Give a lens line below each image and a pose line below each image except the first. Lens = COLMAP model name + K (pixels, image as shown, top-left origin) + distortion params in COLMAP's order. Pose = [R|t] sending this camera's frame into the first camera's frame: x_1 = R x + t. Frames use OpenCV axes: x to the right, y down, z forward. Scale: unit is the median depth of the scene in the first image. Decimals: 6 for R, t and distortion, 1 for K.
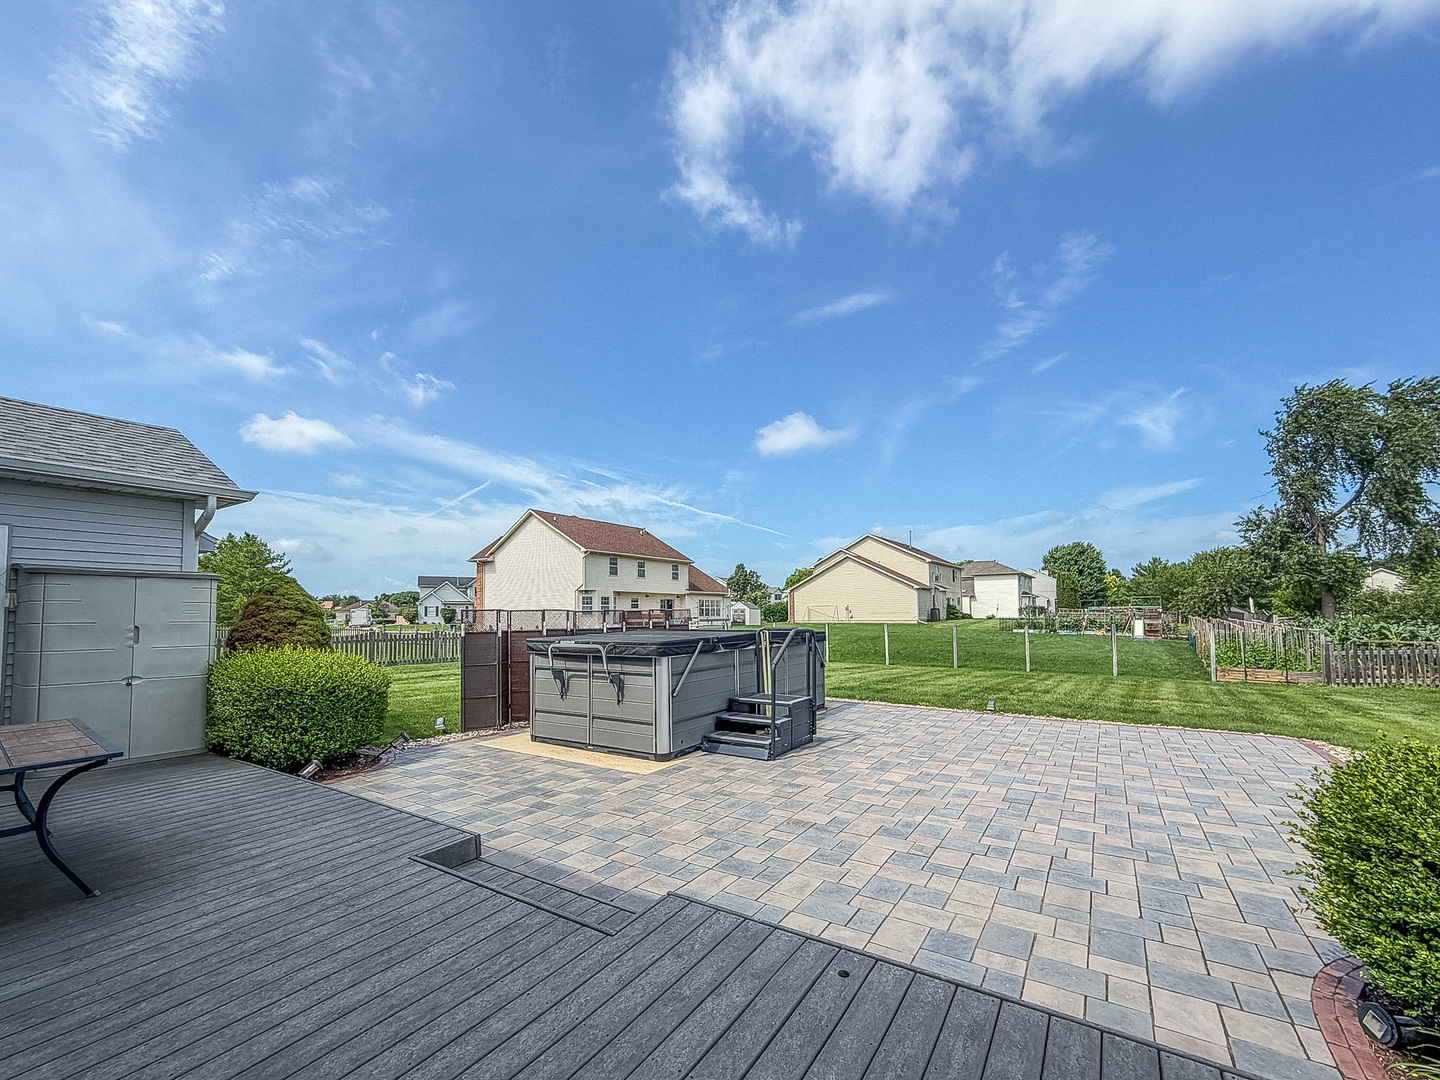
lens RADIAL K [[555.6, 0, 782.3], [0, 555.6, 601.7], [0, 0, 1]] dist [0.000416, -0.000012]
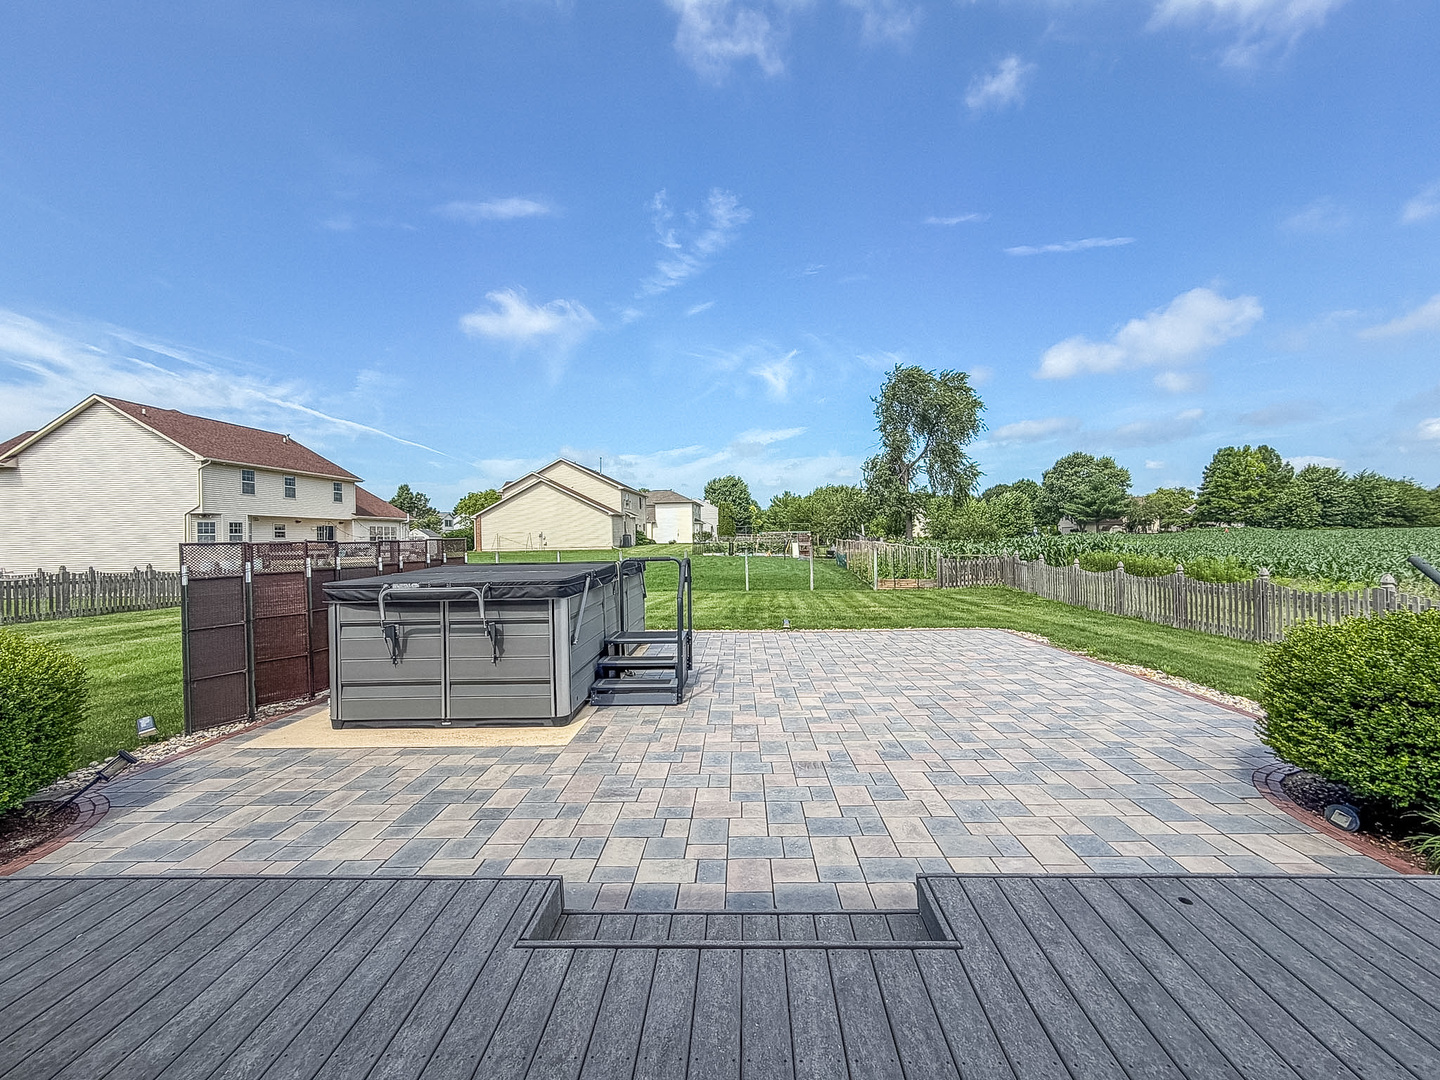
lens RADIAL K [[550.3, 0, 735.3], [0, 550.3, 558.8], [0, 0, 1]] dist [0.001931, -0.000015]
pose [[0.885926, -0.029041, 0.462916, -0.104197], [0.003369, 0.998415, 0.056187, -0.000081], [-0.463814, -0.048218, 0.884620, 0.053145]]
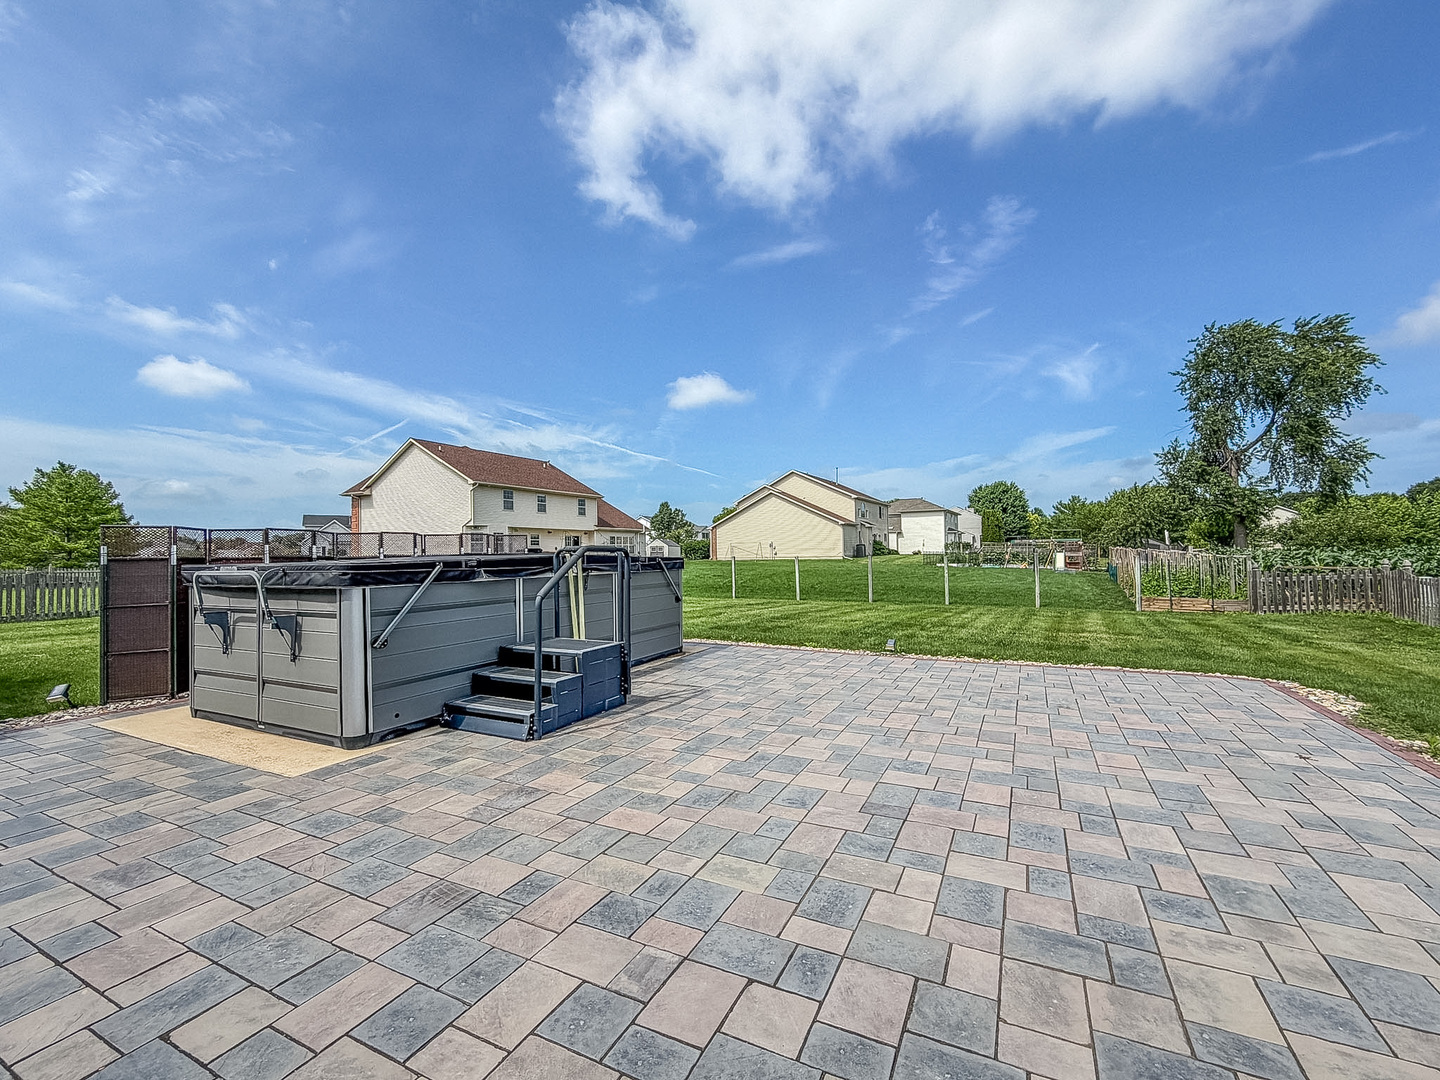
lens RADIAL K [[550.3, 0, 735.3], [0, 550.3, 558.8], [0, 0, 1]] dist [0.001931, -0.000015]
pose [[0.999159, -0.015130, 0.038099, 0.059584], [0.013903, 0.999383, 0.032266, 0.015373], [-0.038564, -0.031709, 0.998753, 0.102211]]
